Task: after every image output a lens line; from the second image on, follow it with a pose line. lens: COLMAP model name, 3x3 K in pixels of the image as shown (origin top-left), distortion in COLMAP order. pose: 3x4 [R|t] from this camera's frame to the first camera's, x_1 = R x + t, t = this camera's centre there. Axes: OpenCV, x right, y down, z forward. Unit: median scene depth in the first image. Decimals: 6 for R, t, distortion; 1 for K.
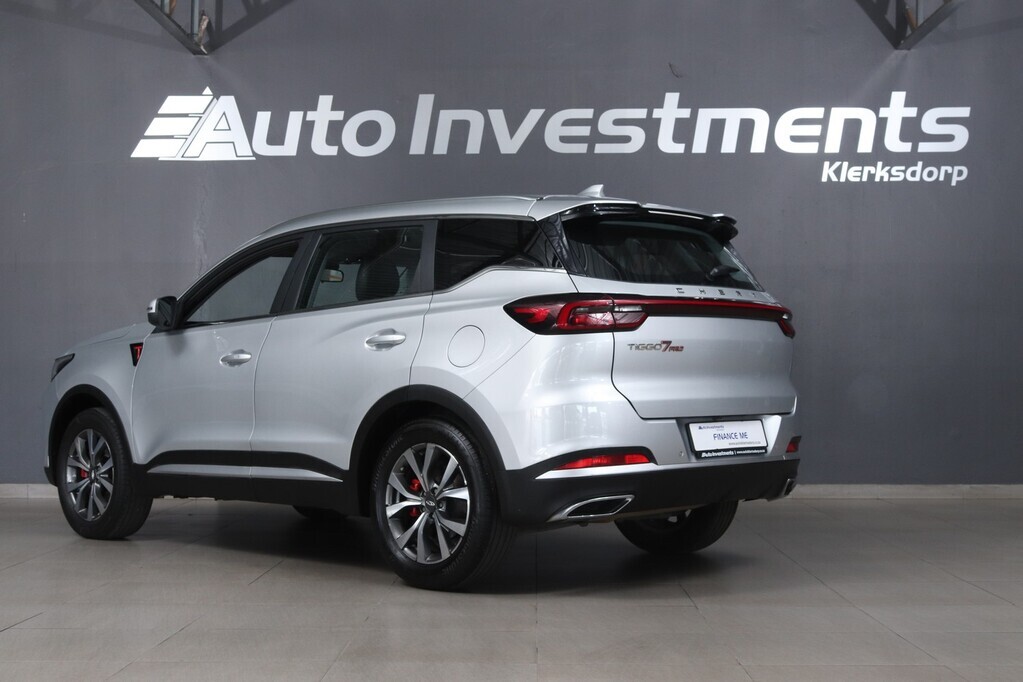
lens RADIAL K [[1516.4, 0, 511.5], [0, 1516.4, 341.0], [0, 0, 1]] dist [-0.017313, -0.001105]
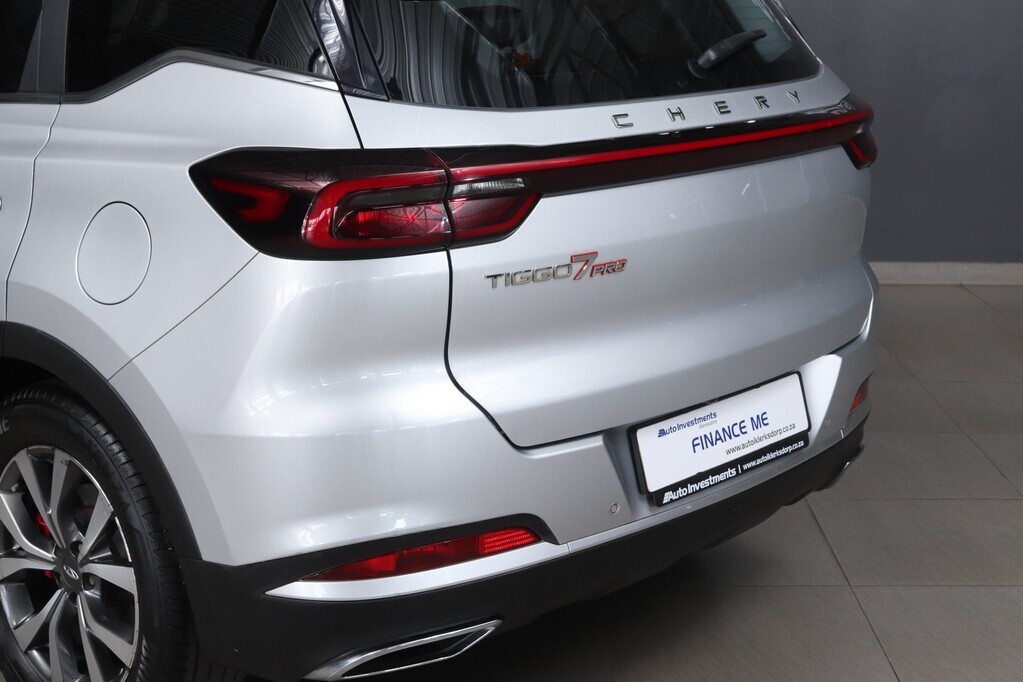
lens RADIAL K [[1641.3, 0, 511.5], [0, 1641.3, 341.0], [0, 0, 1]] dist [-0.043360, 0.022273]
pose [[0.999956, 0.000783, 0.009362, 0.045753], [-0.003283, 0.962805, 0.270177, -0.057617], [-0.008802, -0.270196, 0.962765, 0.329236]]
